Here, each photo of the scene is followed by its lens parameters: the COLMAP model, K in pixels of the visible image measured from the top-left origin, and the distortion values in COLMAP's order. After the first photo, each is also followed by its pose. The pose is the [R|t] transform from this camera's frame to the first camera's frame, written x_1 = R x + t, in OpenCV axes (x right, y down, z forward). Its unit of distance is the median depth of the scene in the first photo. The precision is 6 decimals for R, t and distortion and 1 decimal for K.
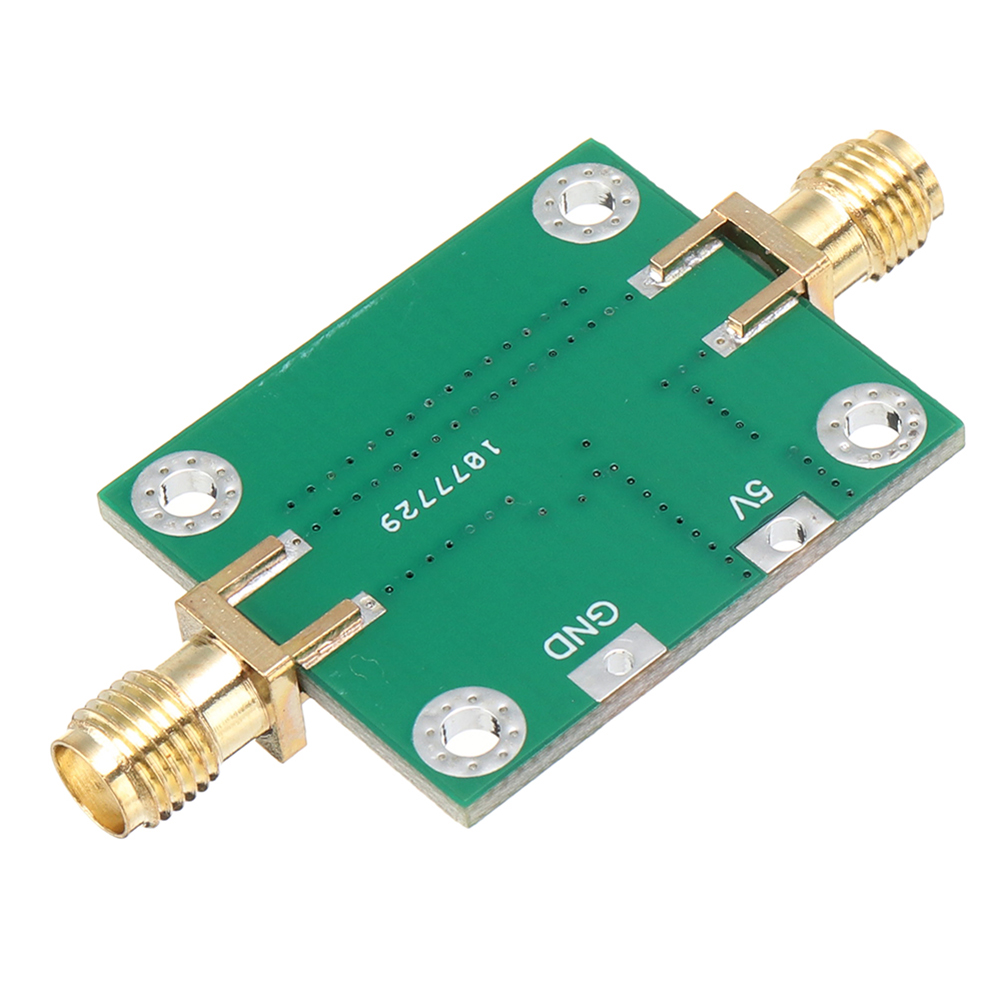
lens RADIAL K [[6272.3, 0, 517.8], [0, 6272.3, 500.0], [0, 0, 1]] dist [0.429258, 5.050307]
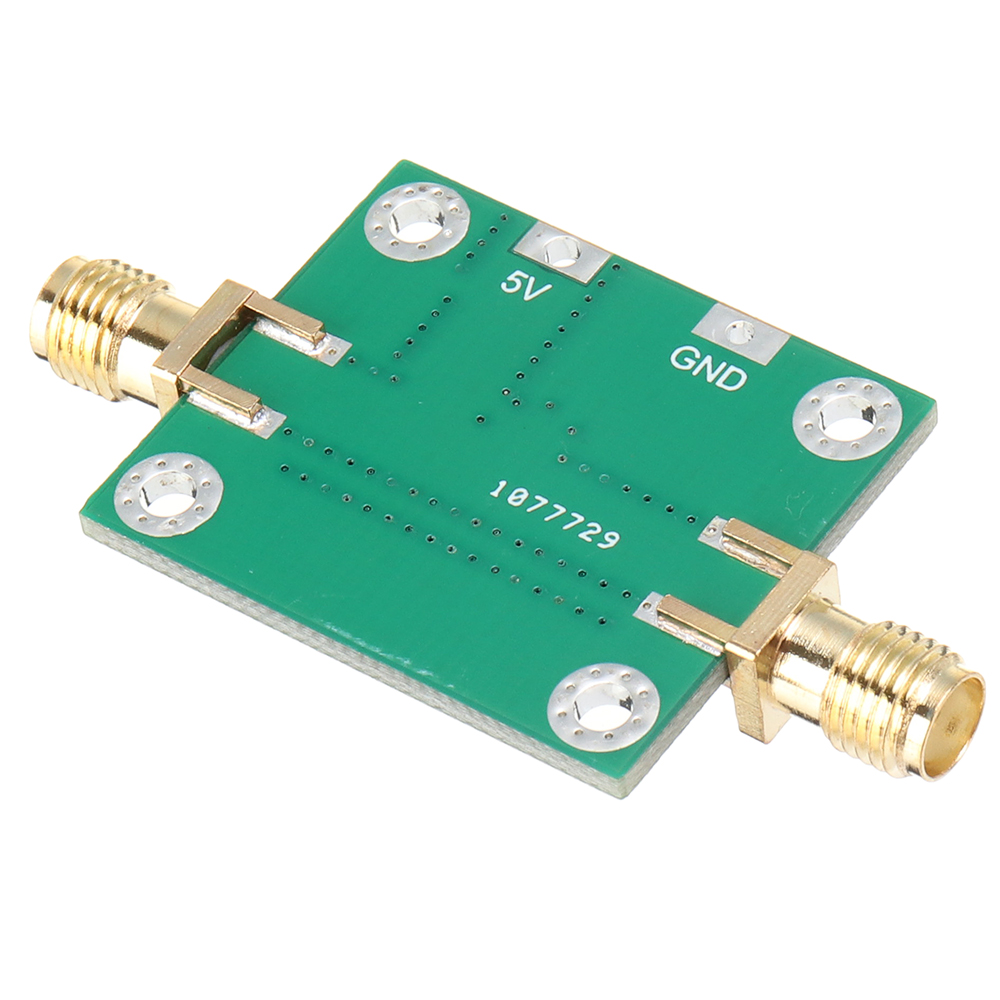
lens RADIAL K [[6272.3, 0, 517.8], [0, 6272.3, 500.0], [0, 0, 1]] dist [0.429258, 5.050307]
pose [[-0.180274, -0.751667, 0.634428, -0.673043], [0.826875, 0.233509, 0.511617, -0.543070], [-0.532710, 0.616823, 0.579439, 0.397545]]
